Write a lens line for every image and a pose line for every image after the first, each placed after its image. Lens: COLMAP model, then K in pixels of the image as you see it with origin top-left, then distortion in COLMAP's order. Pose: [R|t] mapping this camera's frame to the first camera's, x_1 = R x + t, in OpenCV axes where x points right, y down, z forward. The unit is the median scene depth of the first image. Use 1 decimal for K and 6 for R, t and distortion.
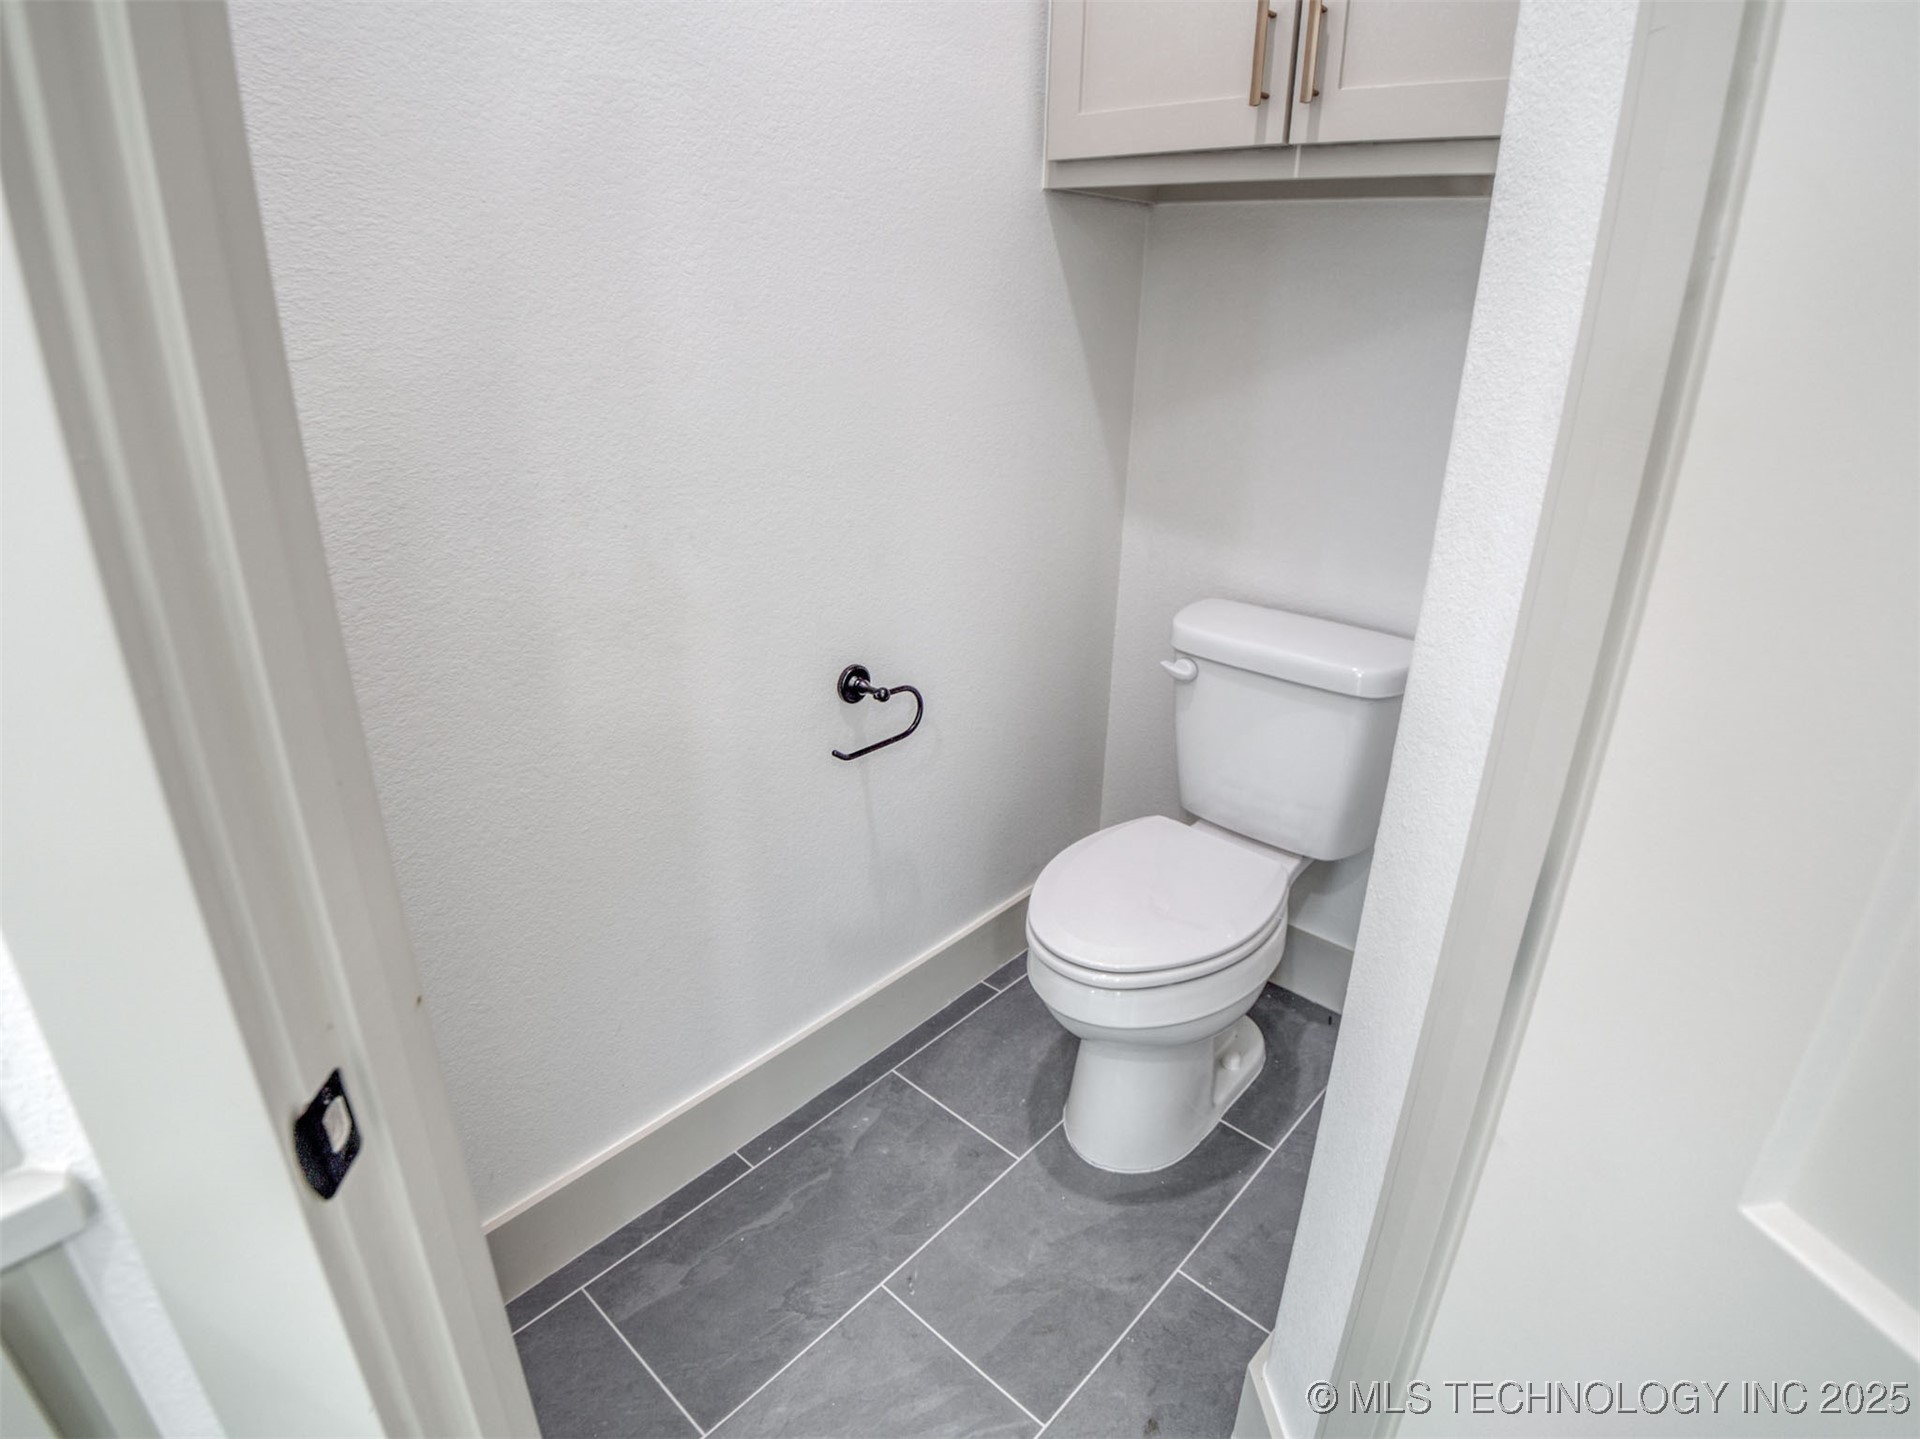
lens RADIAL K [[1021.2, 0, 964.7], [0, 1021.2, 717.5], [0, 0, 1]] dist [-0.037390, -0.011611]
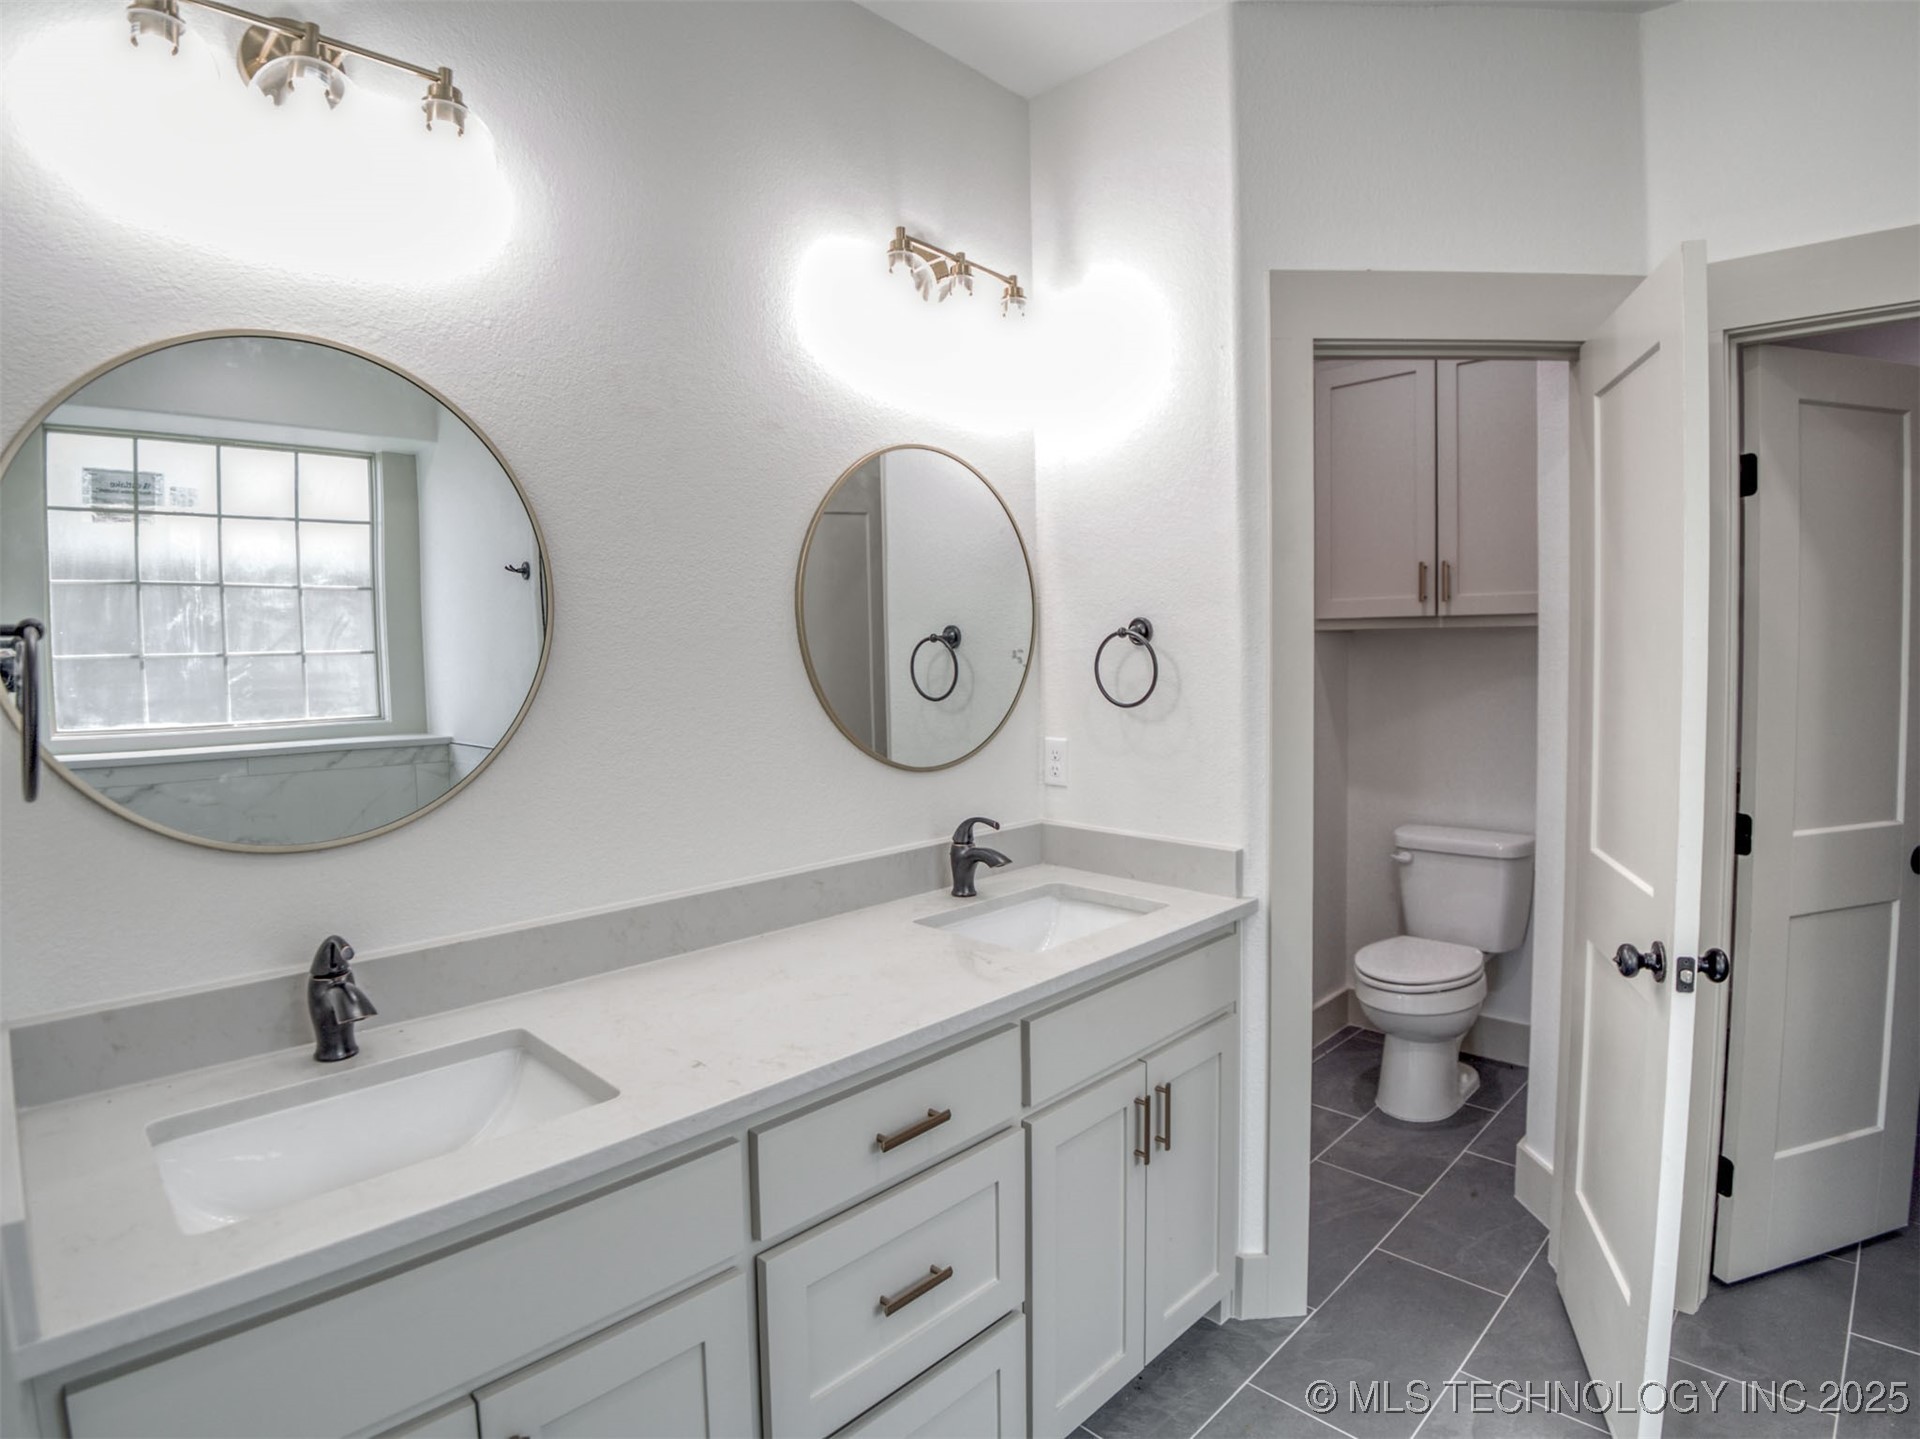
lens RADIAL K [[1021.2, 0, 965.3], [0, 1021.2, 718.1], [0, 0, 1]] dist [-0.037390, -0.011611]
pose [[0.998550, -0.033375, -0.042249, -0.583947], [0.017870, 0.945656, -0.324677, 0.346764], [0.050789, 0.323451, 0.944881, -1.037454]]
